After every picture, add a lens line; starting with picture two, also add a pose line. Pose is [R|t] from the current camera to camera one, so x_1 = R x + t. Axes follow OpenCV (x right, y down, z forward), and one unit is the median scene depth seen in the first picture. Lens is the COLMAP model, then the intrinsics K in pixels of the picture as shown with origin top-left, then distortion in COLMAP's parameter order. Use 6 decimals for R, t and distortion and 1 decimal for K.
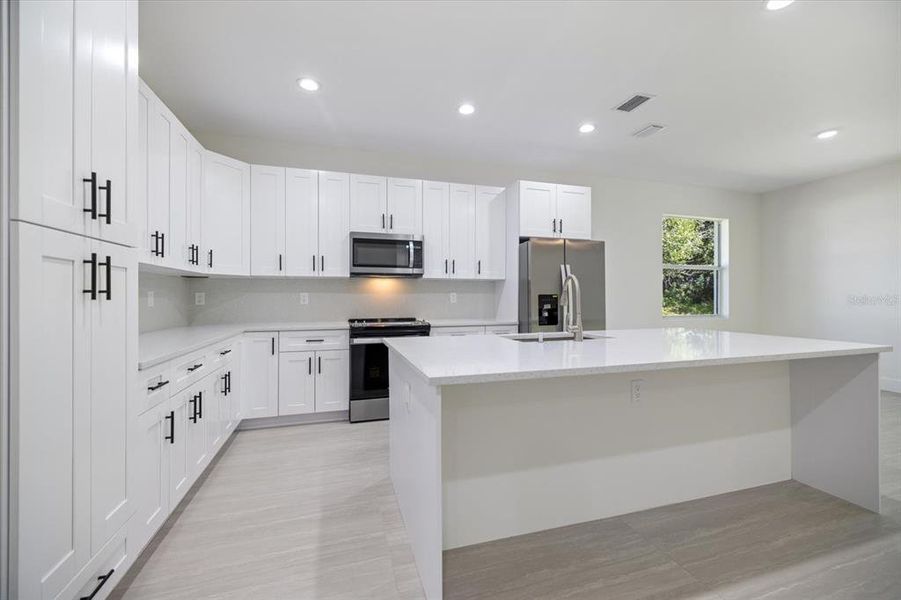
lens RADIAL K [[378.1, 0, 450.5], [0, 378.1, 300.0], [0, 0, 1]] dist [-0.000310, -0.000083]
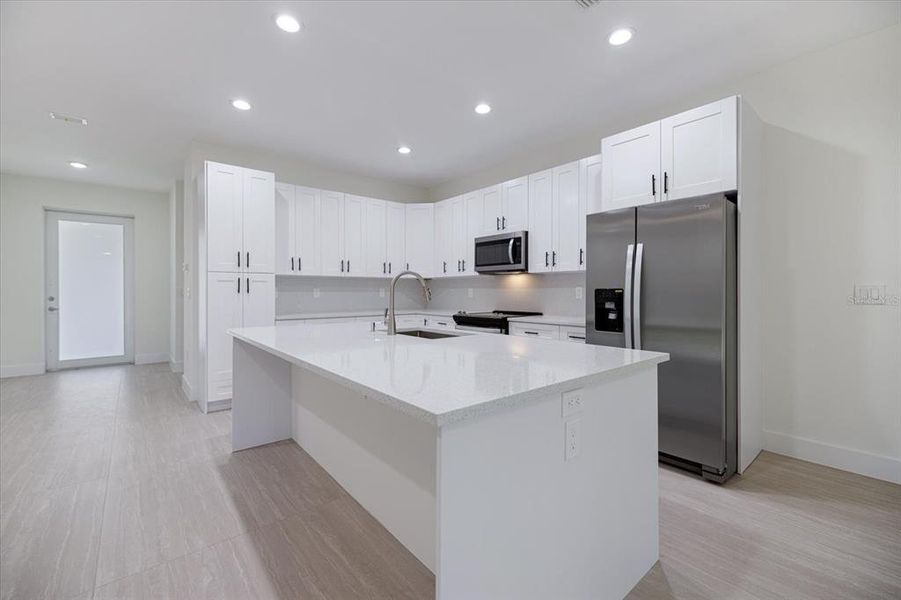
lens RADIAL K [[383.5, 0, 454.2], [0, 383.5, 292.3], [0, 0, 1]] dist [-0.001488, -0.000464]
pose [[0.381165, 0.002324, -0.924504, 0.819993], [-0.008401, 0.999964, -0.000950, -0.004182], [0.924469, 0.008129, 0.381171, 0.447242]]
